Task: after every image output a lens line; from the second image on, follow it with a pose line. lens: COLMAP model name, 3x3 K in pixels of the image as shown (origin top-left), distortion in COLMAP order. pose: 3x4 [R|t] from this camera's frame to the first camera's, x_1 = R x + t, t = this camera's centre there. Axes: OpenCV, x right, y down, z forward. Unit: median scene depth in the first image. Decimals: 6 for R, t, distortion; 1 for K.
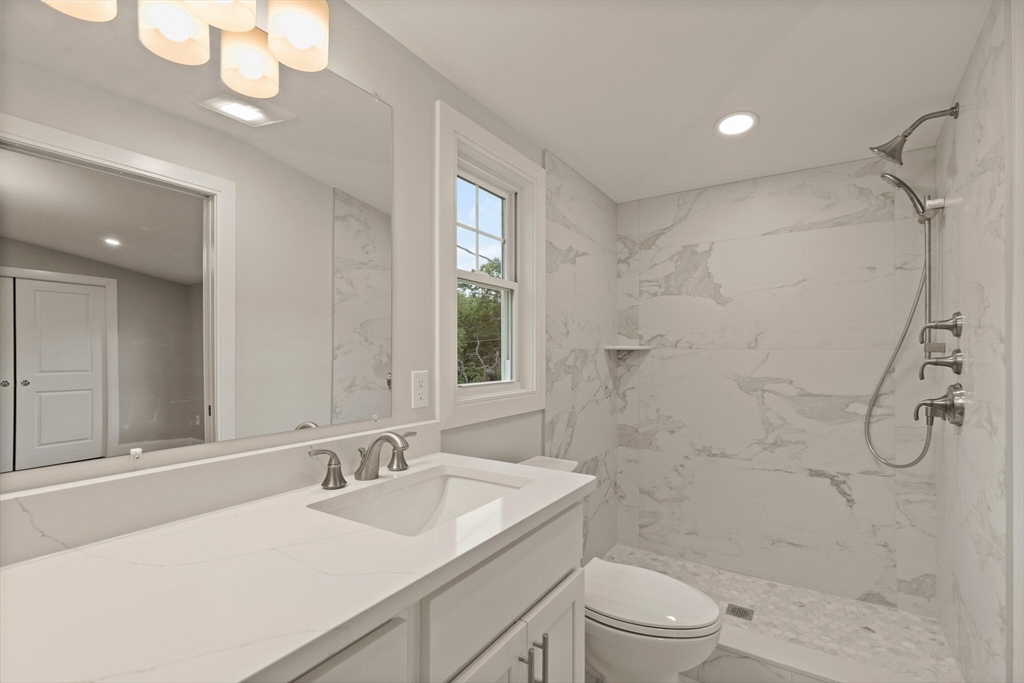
lens RADIAL K [[470.0, 0, 512.4], [0, 470.0, 349.0], [0, 0, 1]] dist [0.011614, -0.004080]
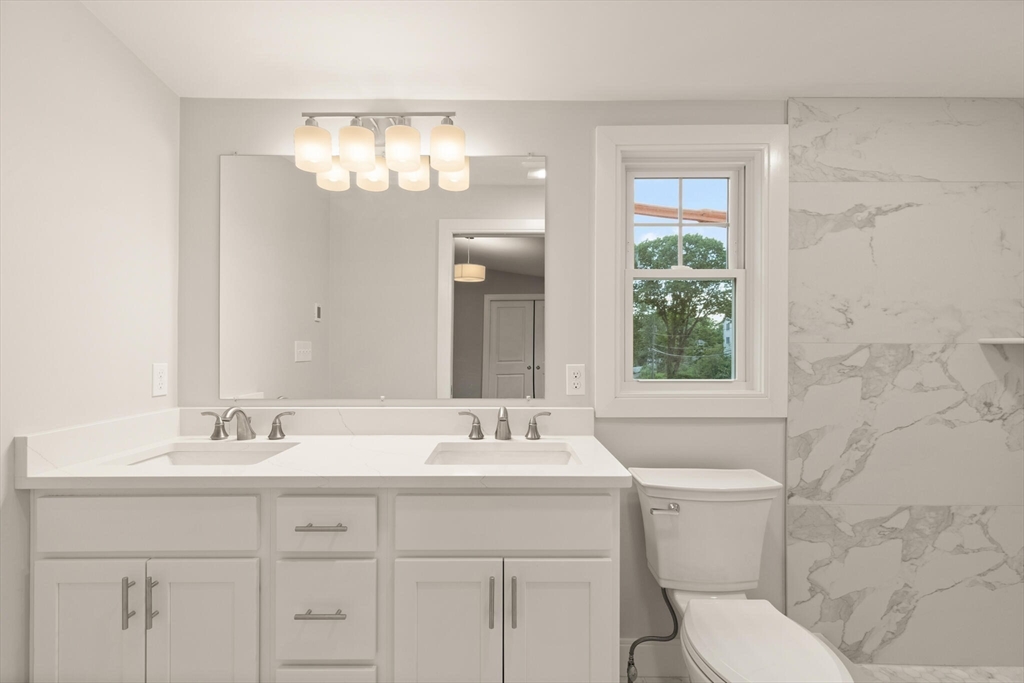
lens RADIAL K [[470.0, 0, 510.0], [0, 470.0, 345.3], [0, 0, 1]] dist [0.011614, -0.004080]
pose [[0.530992, -0.005950, -0.847356, 0.520021], [0.007172, 0.999971, -0.002528, 0.000332], [0.847346, -0.004735, 0.531019, 0.162048]]
